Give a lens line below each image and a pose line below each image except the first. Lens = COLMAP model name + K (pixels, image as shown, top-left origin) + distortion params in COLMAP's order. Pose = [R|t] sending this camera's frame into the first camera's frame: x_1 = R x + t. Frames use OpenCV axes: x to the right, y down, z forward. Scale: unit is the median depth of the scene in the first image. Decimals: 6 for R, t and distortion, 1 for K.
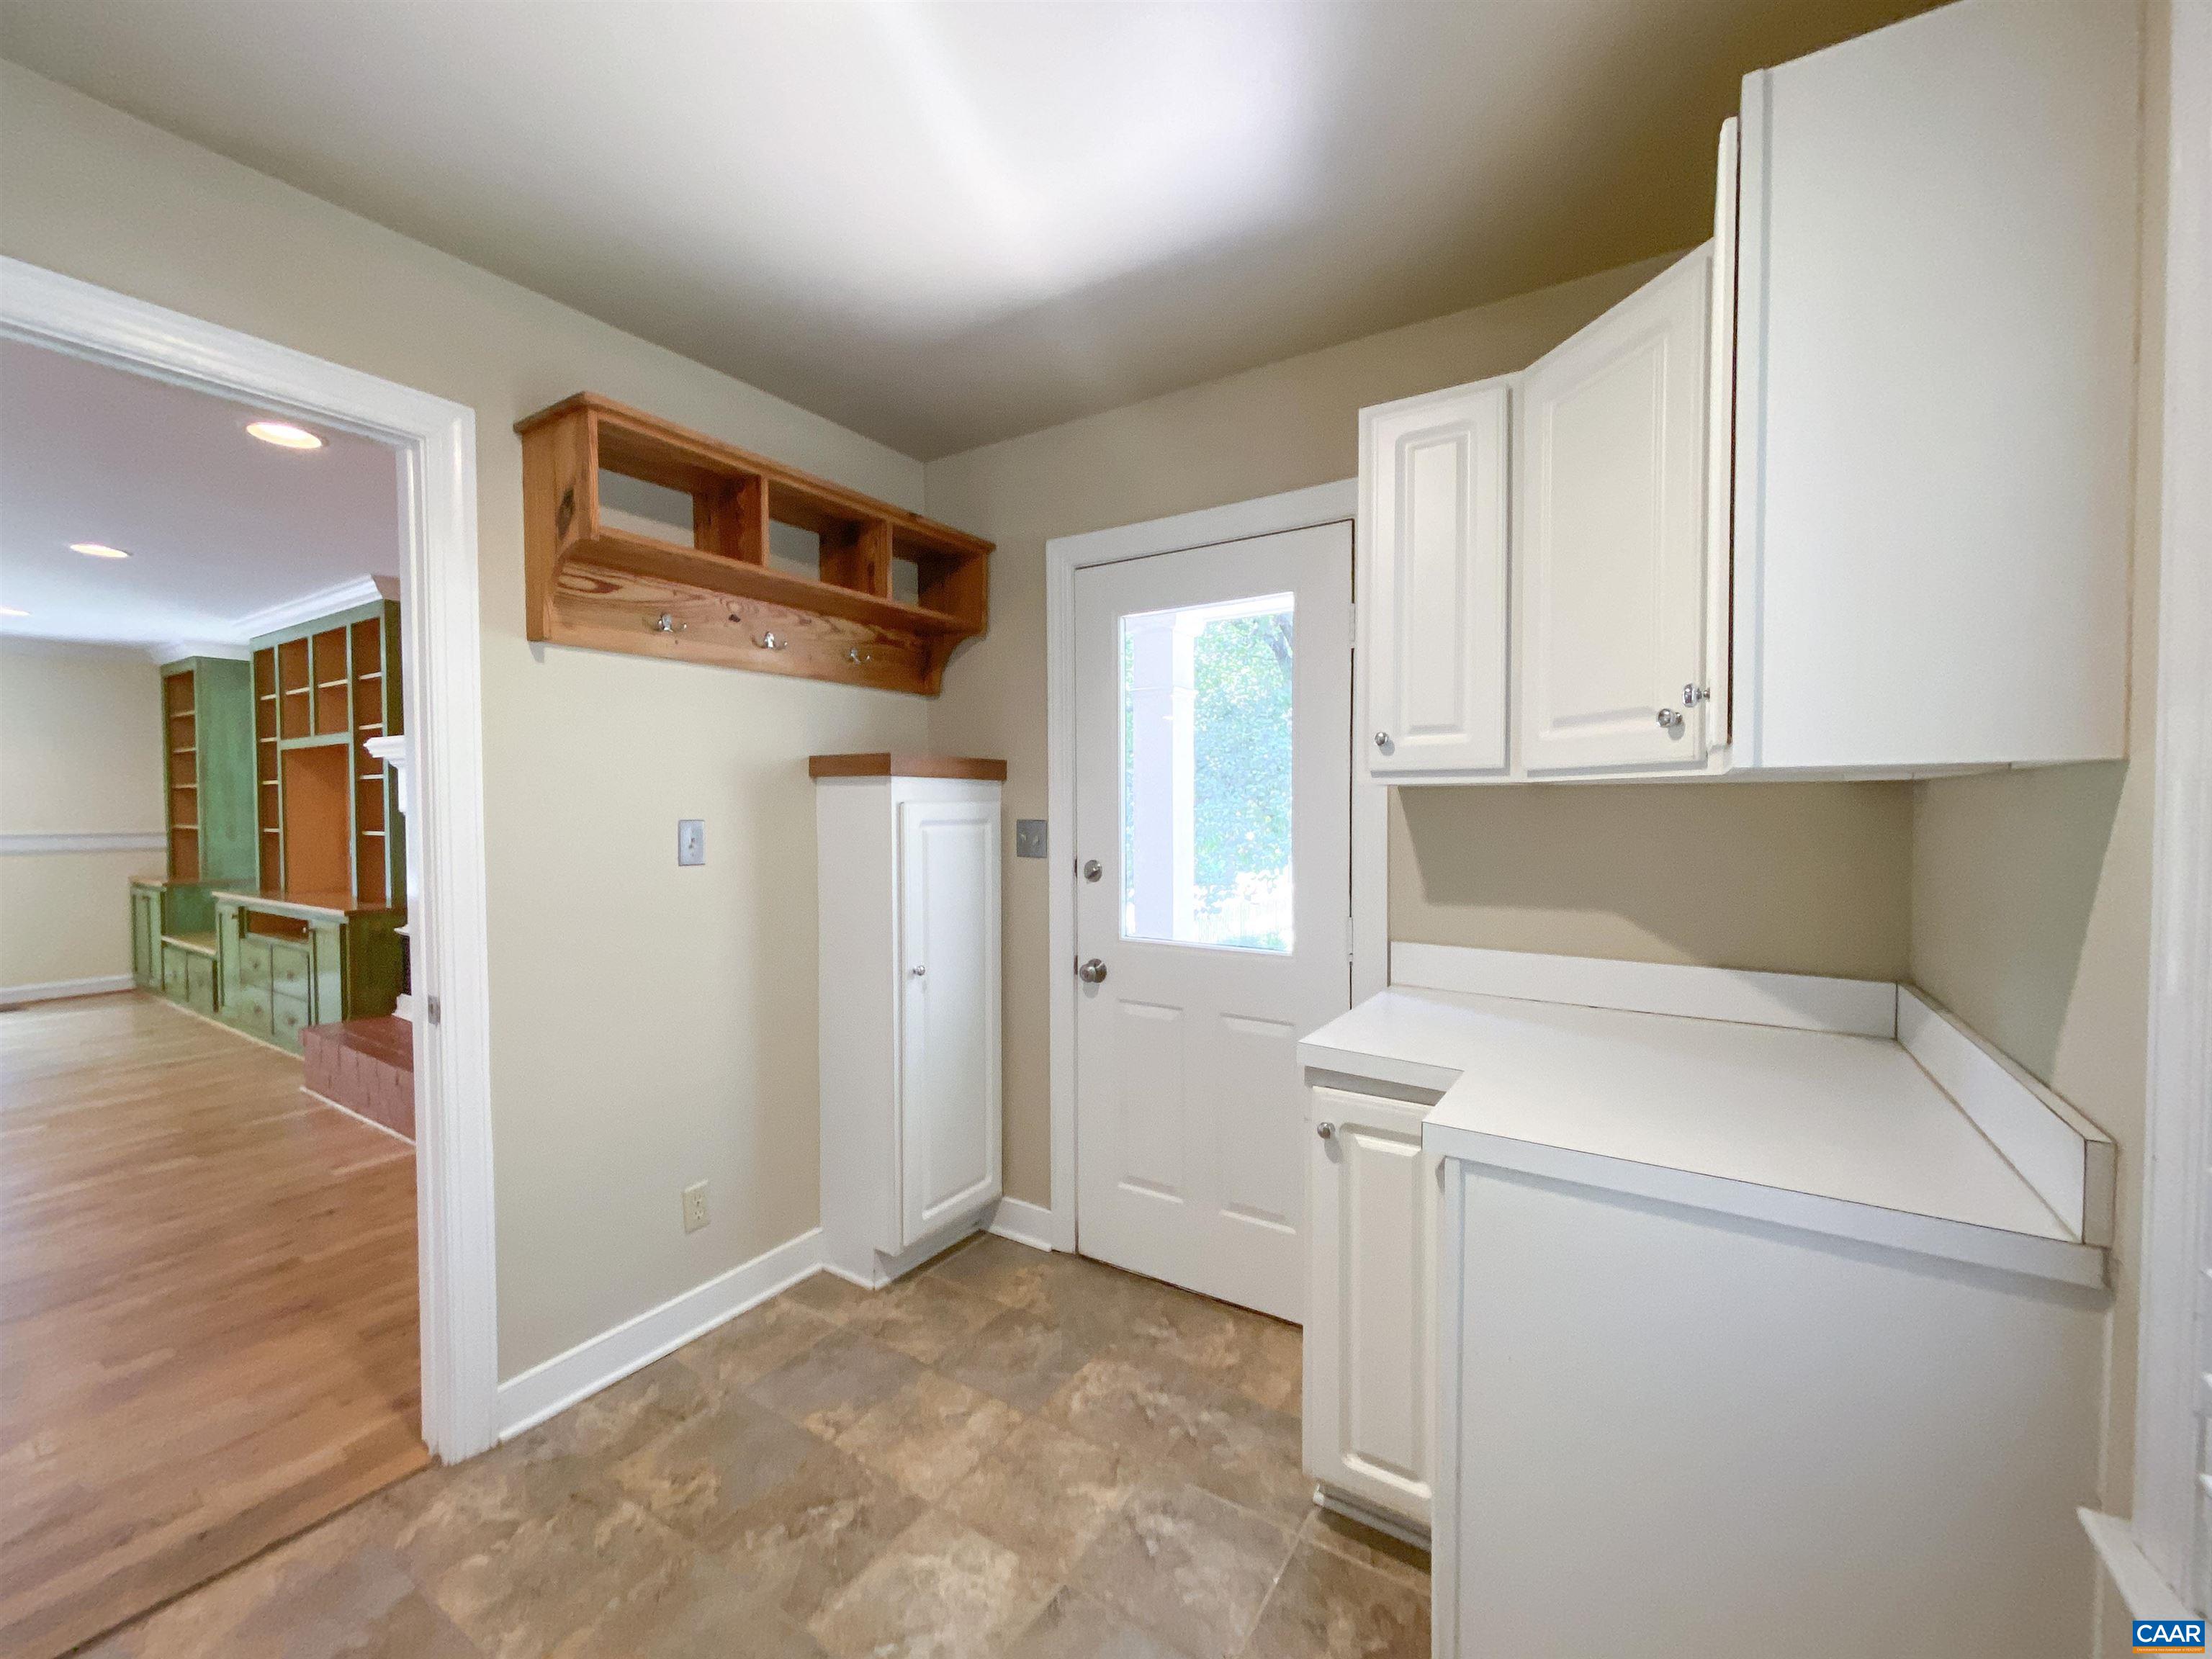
lens RADIAL K [[908.6, 0, 1100.3], [0, 908.6, 832.4], [0, 0, 1]] dist [-0.001386, -0.000272]
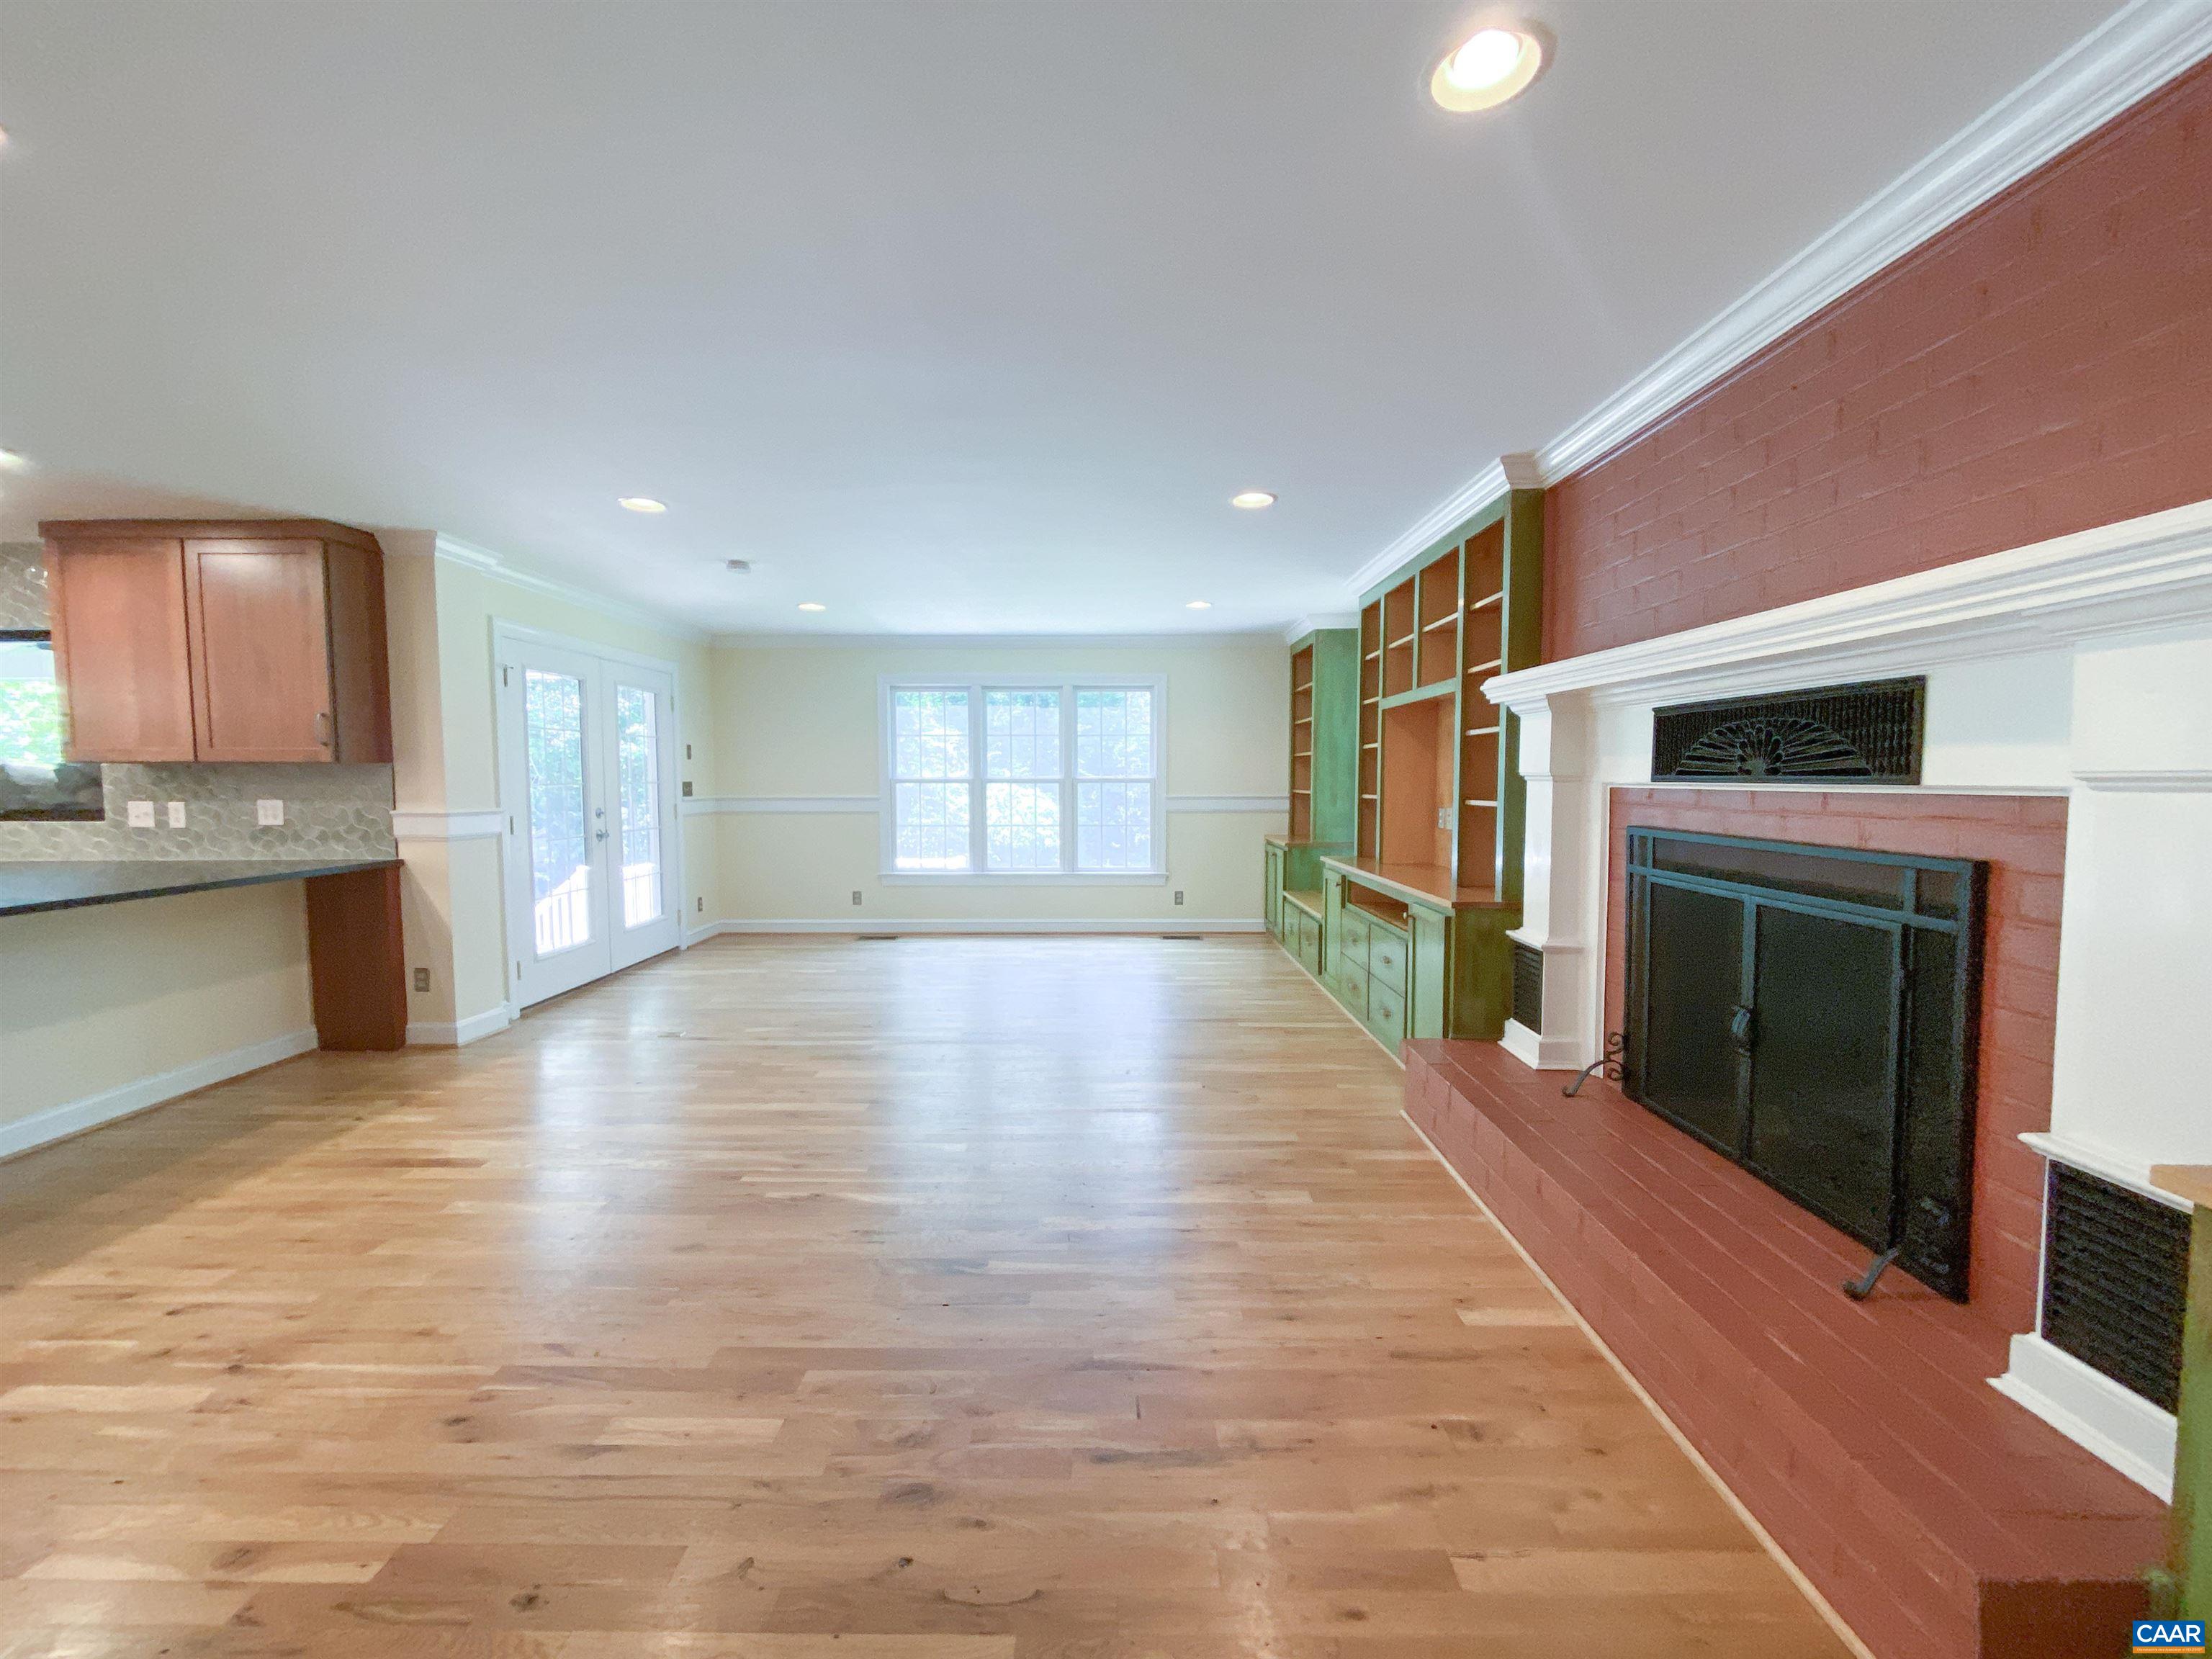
lens RADIAL K [[908.6, 0, 1100.3], [0, 908.6, 832.4], [0, 0, 1]] dist [-0.001386, -0.000272]
pose [[0.539853, 0.049628, -0.840295, -0.325462], [-0.021214, 0.998746, 0.045357, -0.002400], [0.841492, -0.006661, 0.540228, 0.305608]]
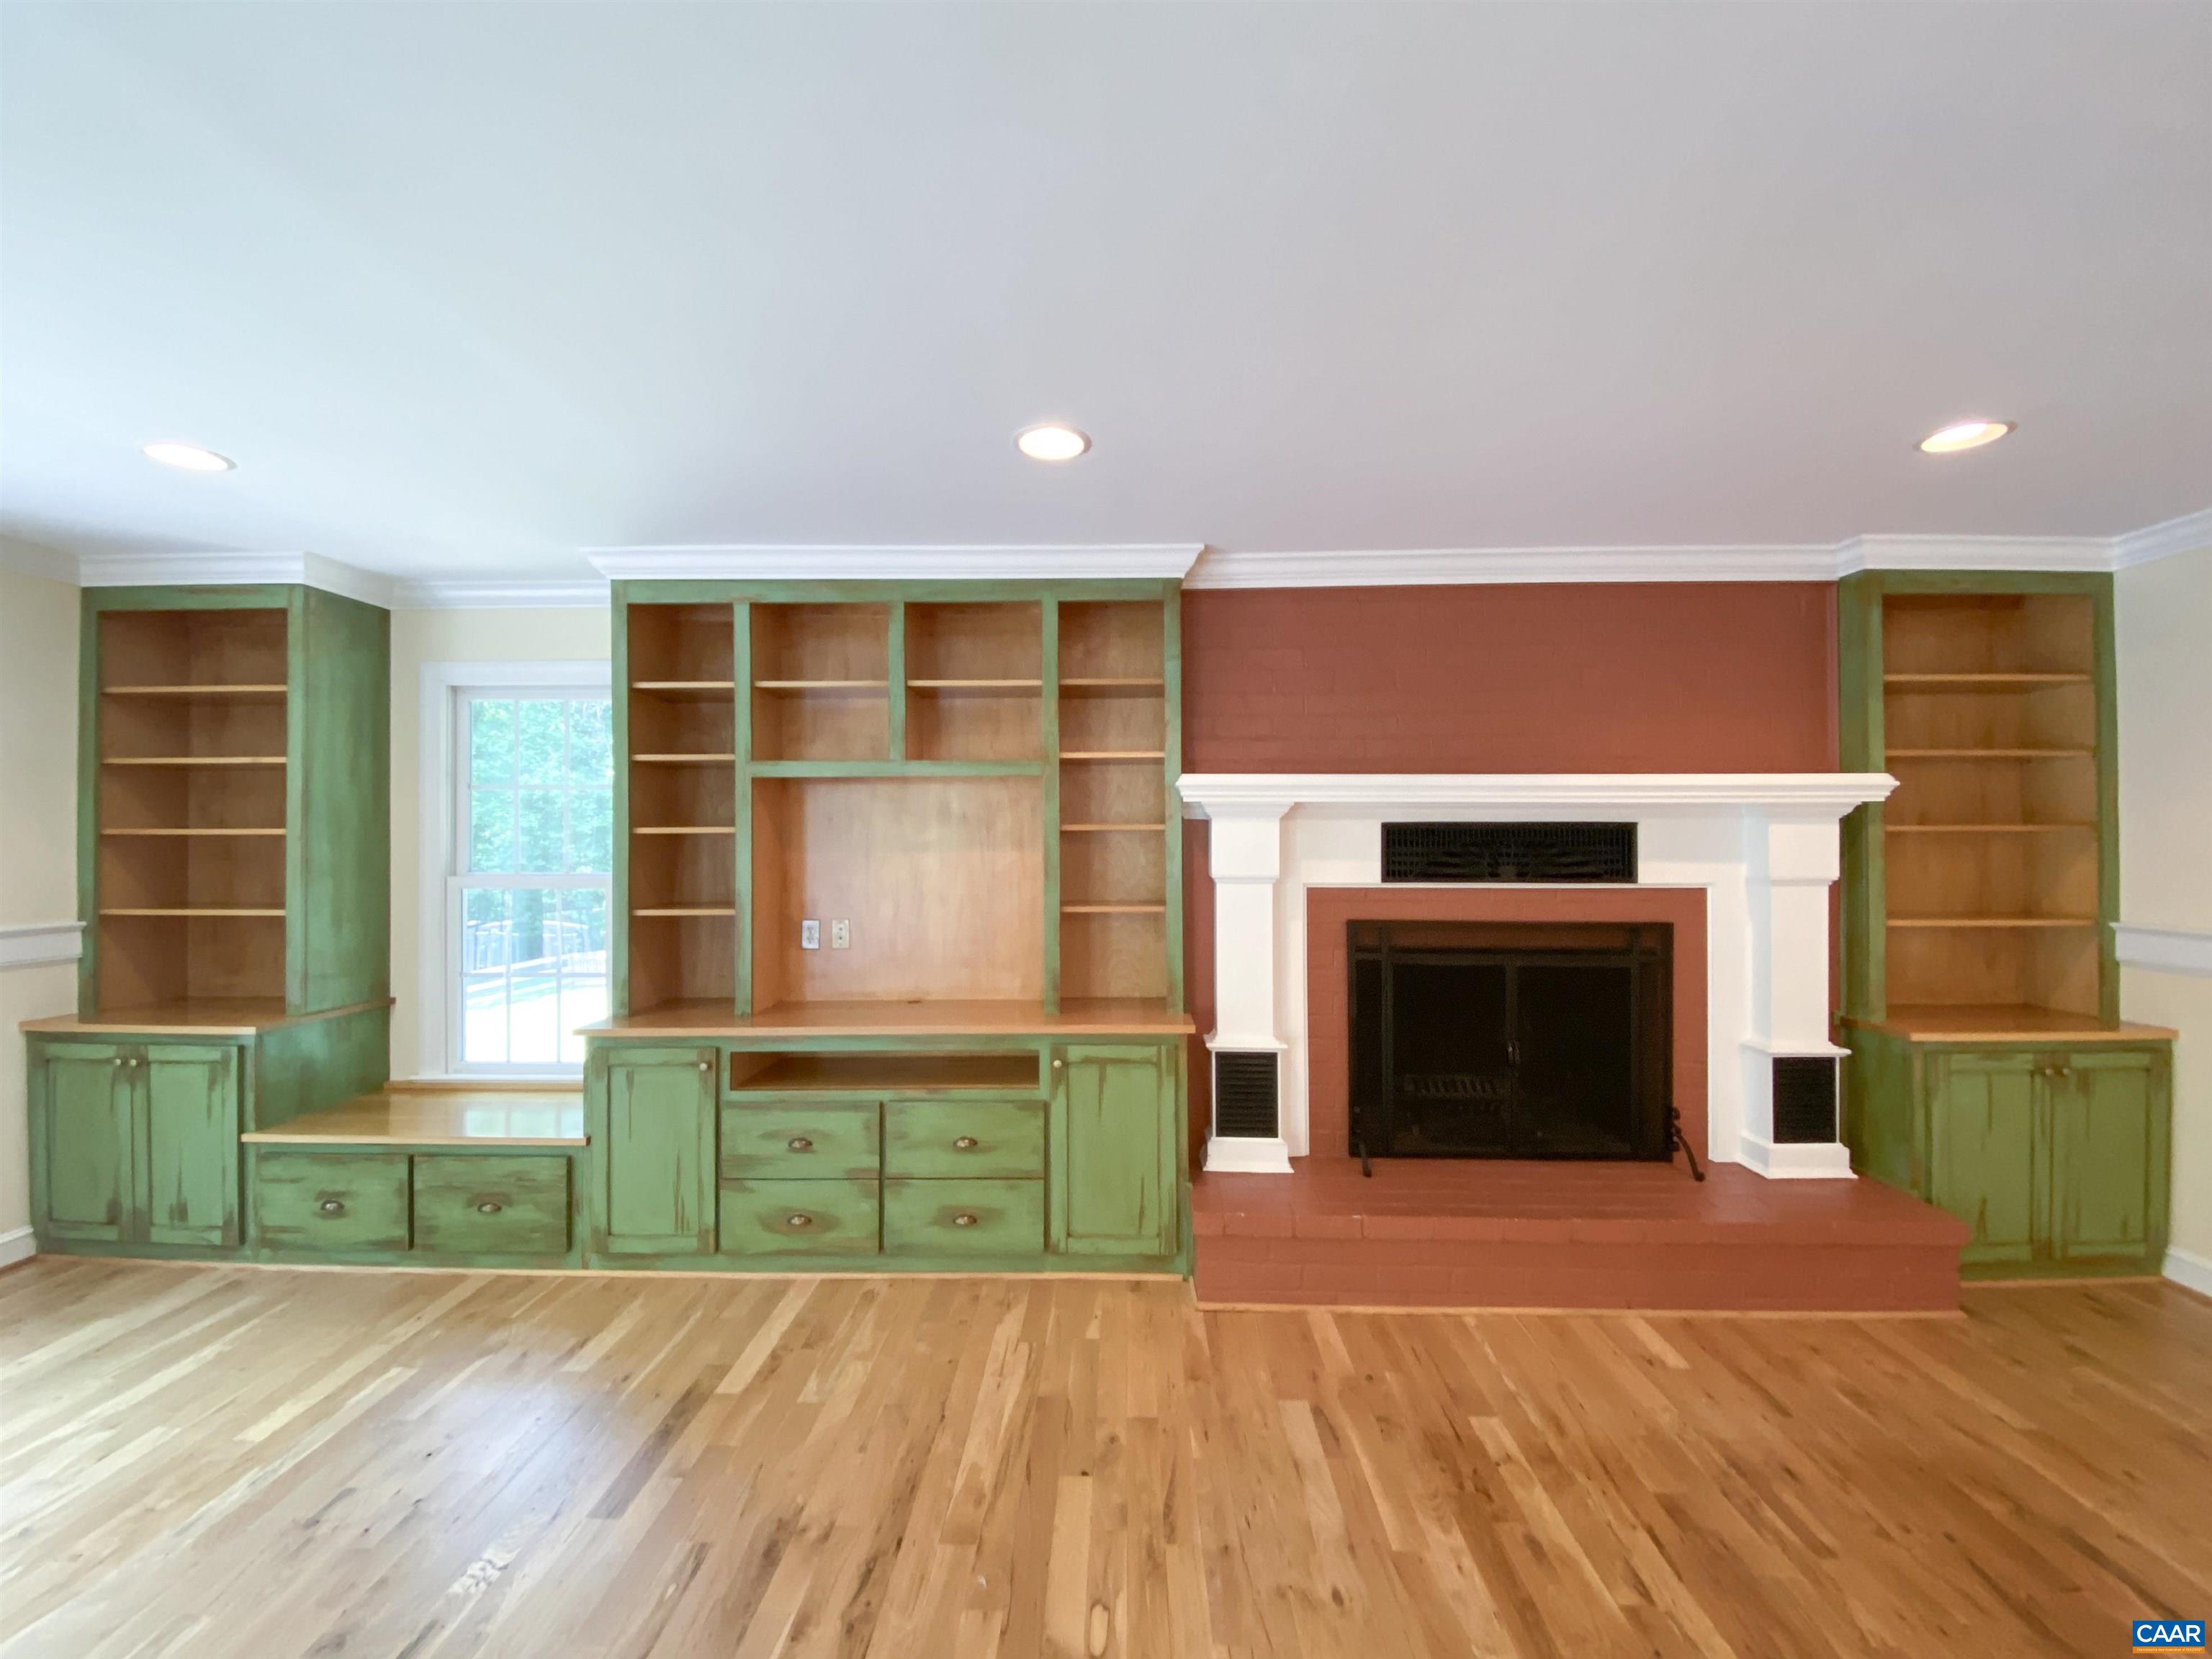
lens RADIAL K [[912.6, 0, 1098.0], [0, 912.6, 836.2], [0, 0, 1]] dist [0.024926, -0.021958]
pose [[0.854766, -0.002249, 0.519009, -1.183832], [0.017867, 0.999525, -0.025093, -0.038161], [-0.518706, 0.030722, 0.854400, 0.423108]]
